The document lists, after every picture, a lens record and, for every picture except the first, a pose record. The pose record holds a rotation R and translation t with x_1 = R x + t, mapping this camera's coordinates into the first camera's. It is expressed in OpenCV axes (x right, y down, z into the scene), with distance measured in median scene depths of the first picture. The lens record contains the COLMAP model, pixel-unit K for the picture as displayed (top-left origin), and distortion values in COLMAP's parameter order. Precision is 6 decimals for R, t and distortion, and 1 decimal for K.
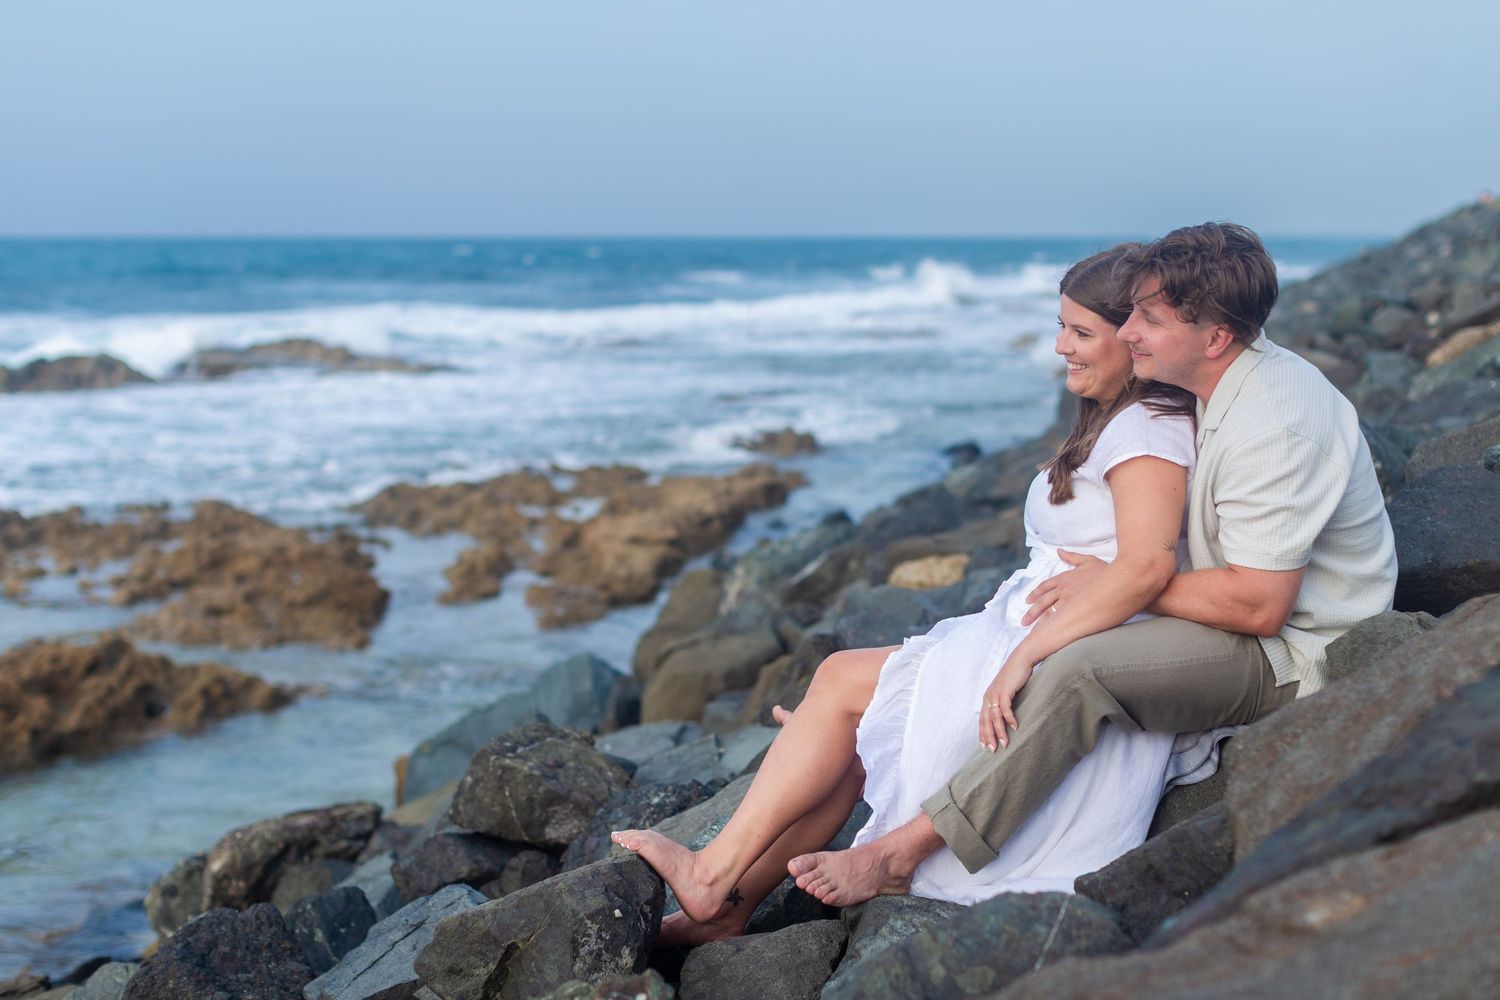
lens RADIAL K [[2265.2, 0, 766.0], [0, 2265.2, 523.0], [0, 0, 1]] dist [0.021850, 0.000000]
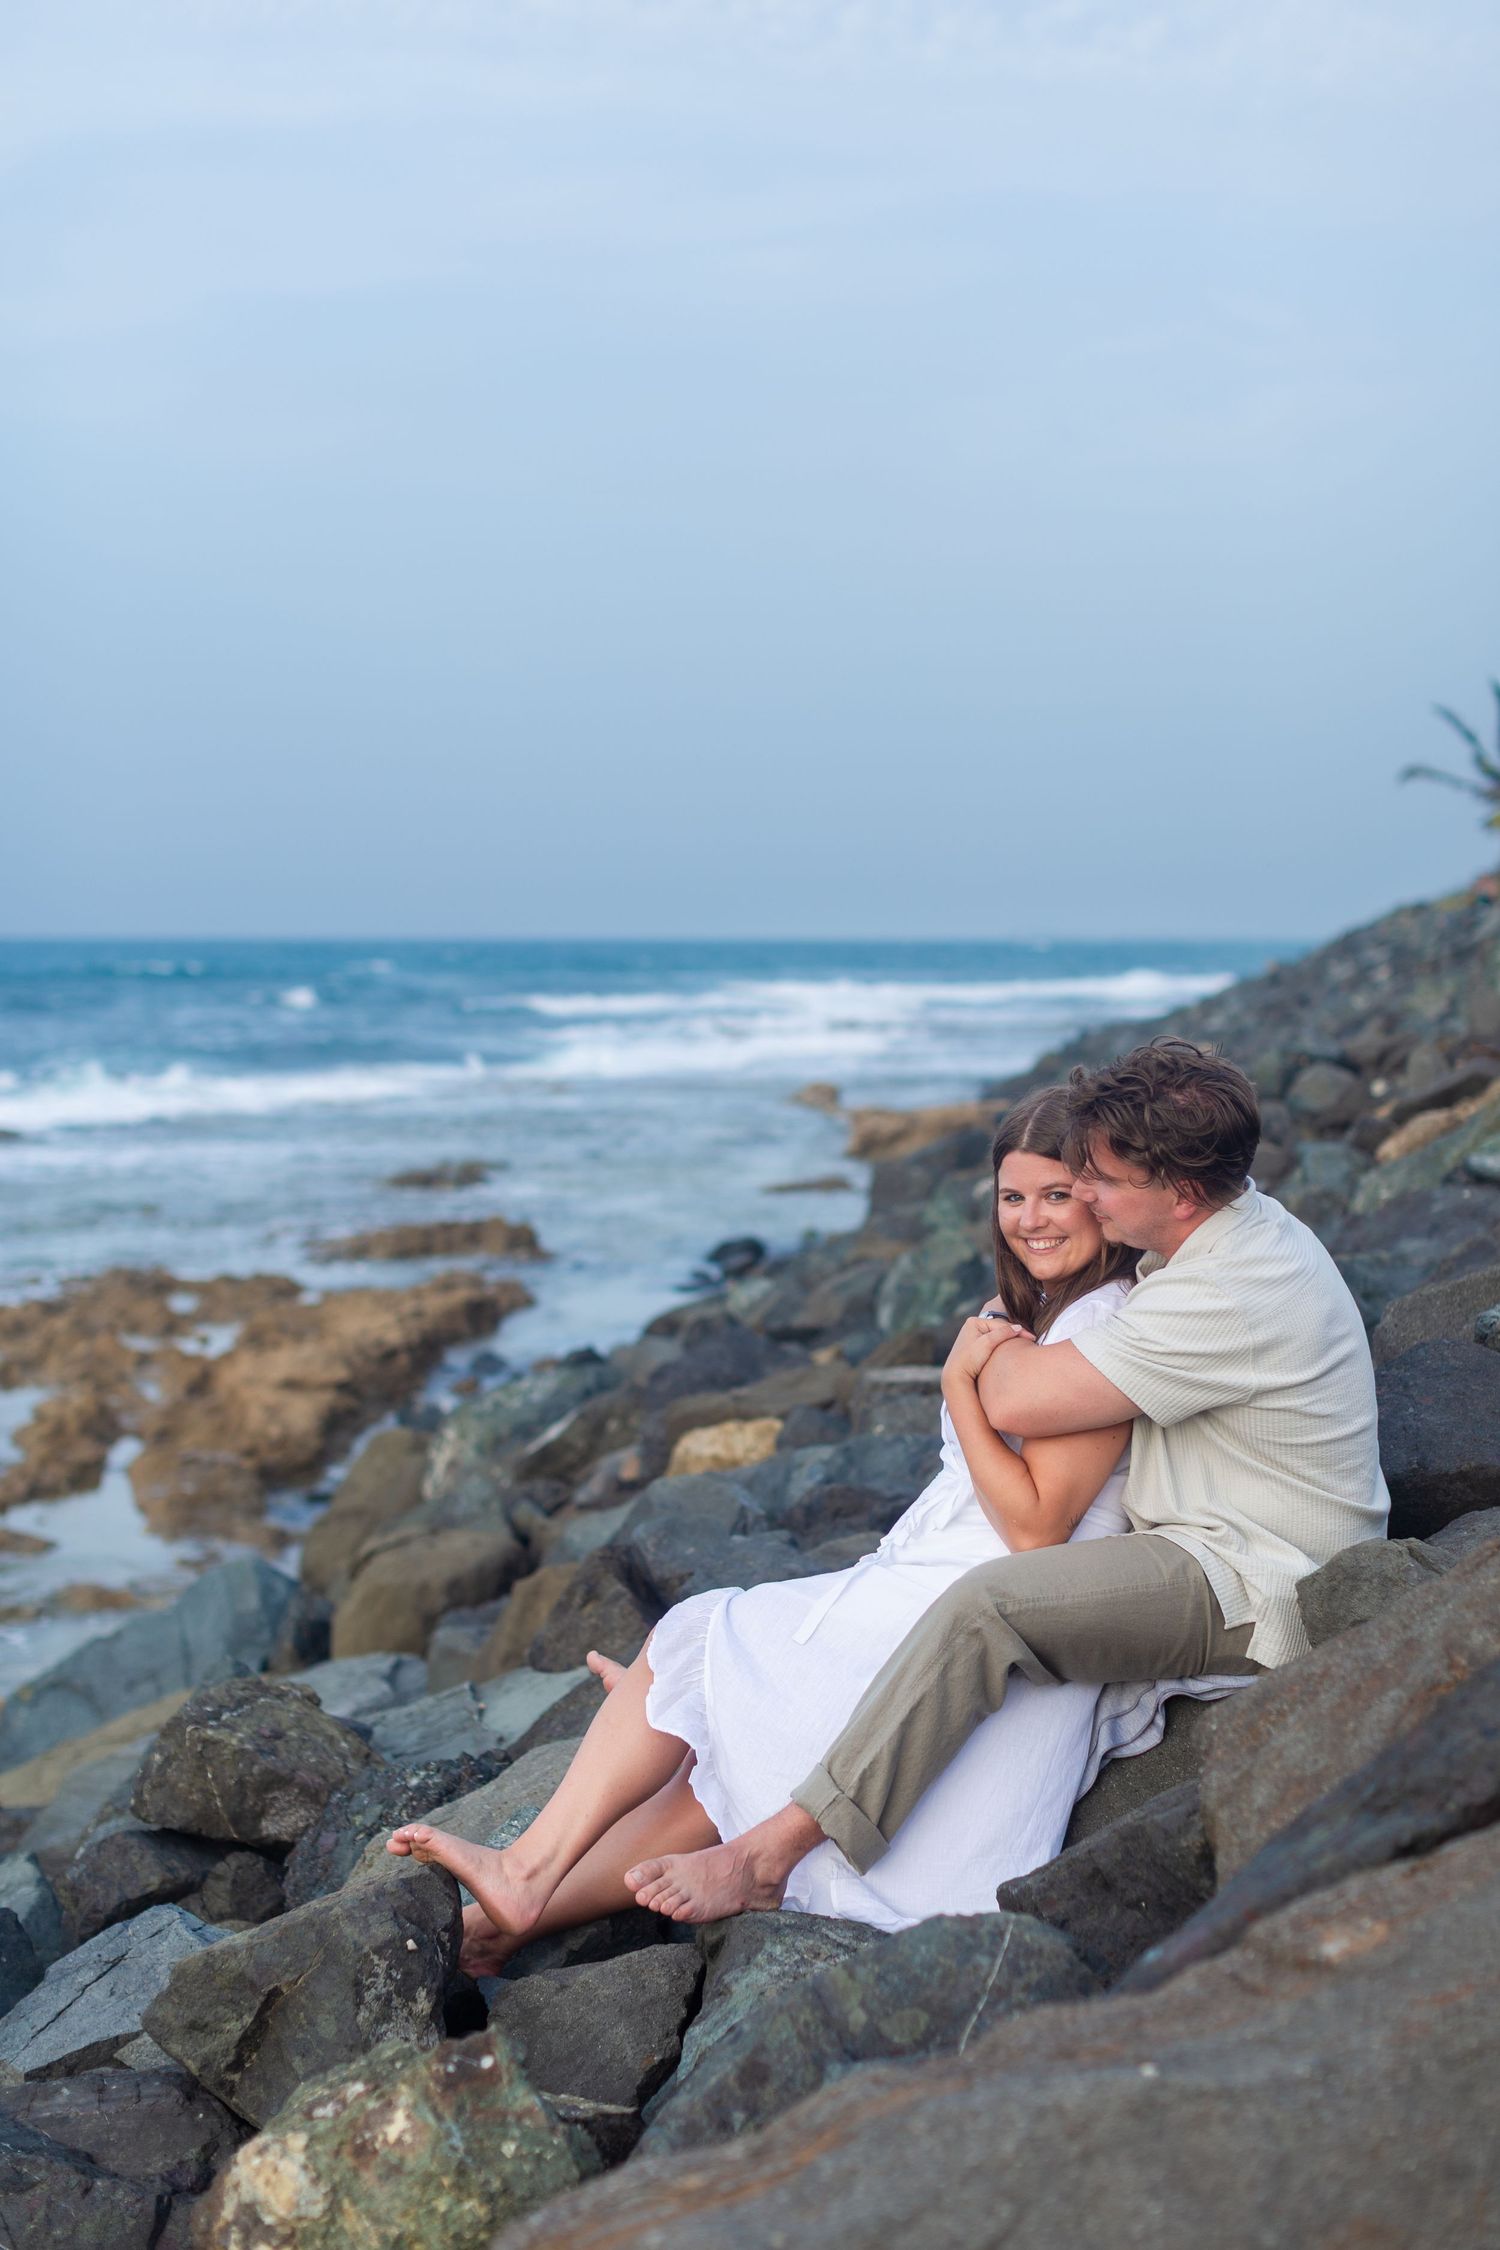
lens RADIAL K [[3397.7, 0, 669.1], [0, 3397.7, 1093.6], [0, 0, 1]] dist [0.021850, 0.000000]
pose [[0.995615, -0.006929, 0.093285, -0.078146], [0.011944, 0.998506, -0.053314, -0.051921], [-0.092776, 0.054195, 0.994211, -0.170830]]
